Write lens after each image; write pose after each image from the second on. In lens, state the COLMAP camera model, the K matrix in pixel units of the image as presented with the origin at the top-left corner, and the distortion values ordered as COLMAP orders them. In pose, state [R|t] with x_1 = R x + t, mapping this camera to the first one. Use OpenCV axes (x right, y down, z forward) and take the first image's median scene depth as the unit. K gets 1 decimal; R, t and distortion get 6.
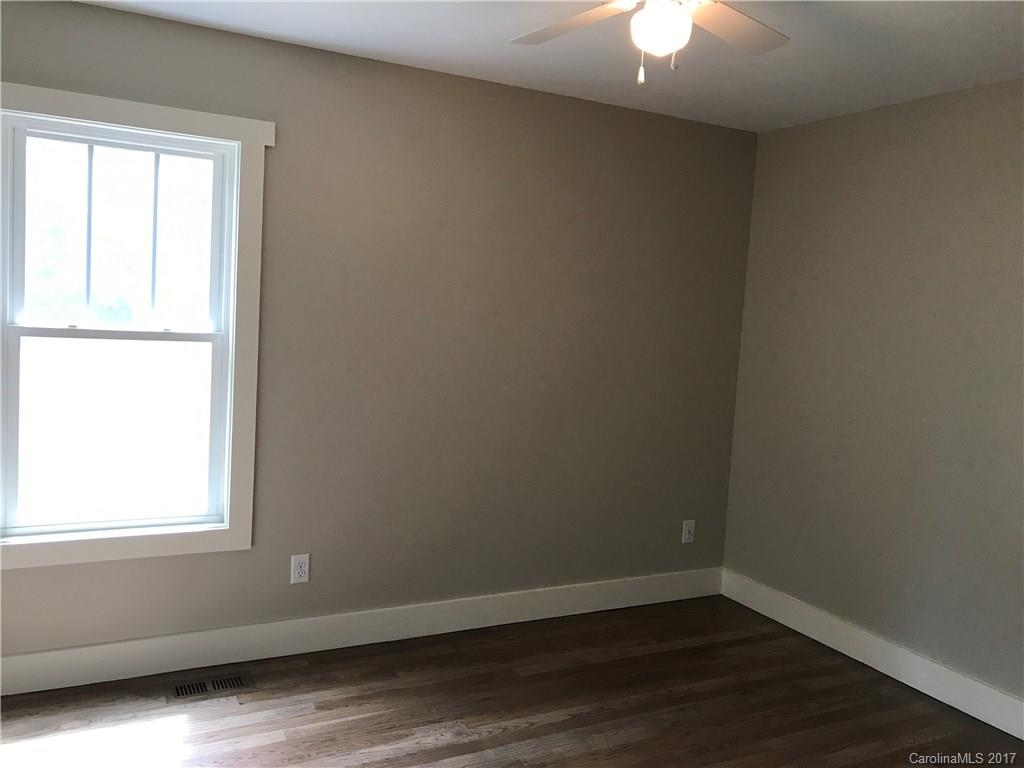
lens RADIAL K [[848.0, 0, 518.1], [0, 848.0, 386.3], [0, 0, 1]] dist [-0.011311, -0.001650]
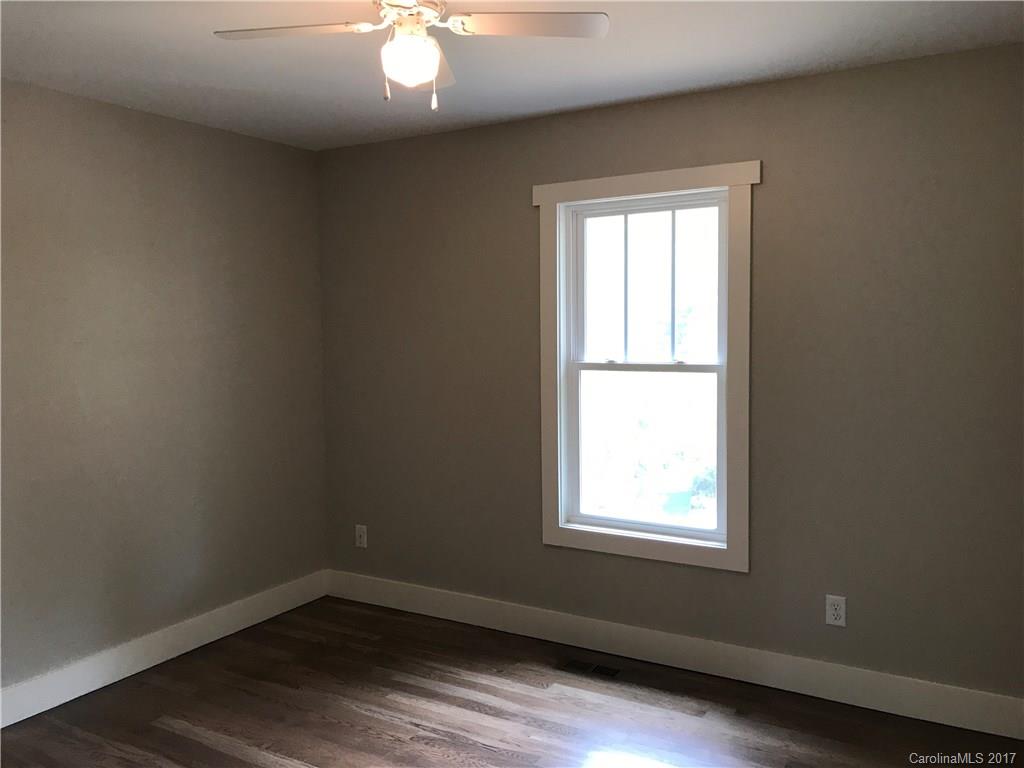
lens RADIAL K [[848.0, 0, 519.1], [0, 848.0, 382.0], [0, 0, 1]] dist [-0.011311, -0.001650]
pose [[0.495250, -0.006030, -0.868730, 0.465228], [-0.041249, 0.998685, -0.030448, 0.003248], [0.867771, 0.050913, 0.494350, 0.247178]]
